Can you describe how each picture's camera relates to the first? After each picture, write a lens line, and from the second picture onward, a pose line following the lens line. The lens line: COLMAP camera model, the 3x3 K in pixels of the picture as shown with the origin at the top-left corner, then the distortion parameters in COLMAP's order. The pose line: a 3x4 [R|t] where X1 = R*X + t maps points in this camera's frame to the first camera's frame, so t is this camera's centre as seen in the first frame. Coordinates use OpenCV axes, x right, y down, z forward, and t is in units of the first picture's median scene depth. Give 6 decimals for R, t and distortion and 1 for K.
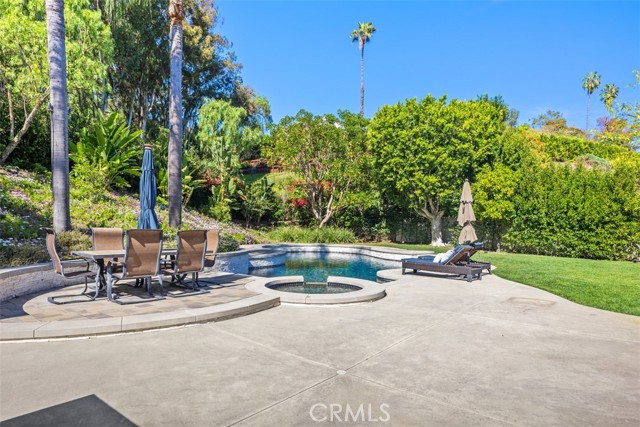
lens RADIAL K [[391.3, 0, 319.5], [0, 391.3, 245.8], [0, 0, 1]] dist [0.009536, 0.000670]
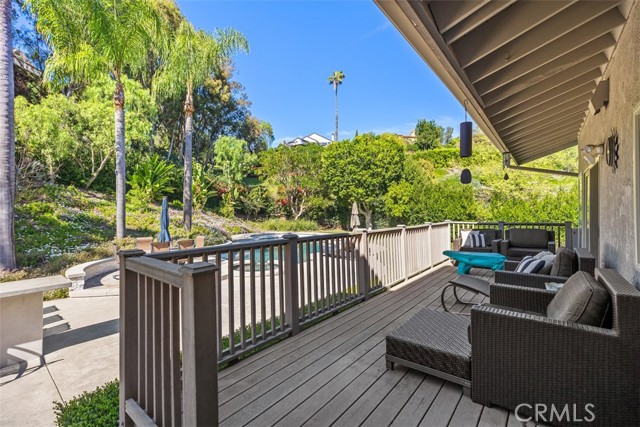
lens RADIAL K [[291.5, 0, 315.3], [0, 291.5, 211.6], [0, 0, 1]] dist [0.002108, 0.001259]
pose [[0.999906, -0.013637, 0.001701, 0.095584], [0.013703, 0.998757, -0.047934, -0.030961], [-0.001045, 0.047953, 0.998849, -0.140479]]
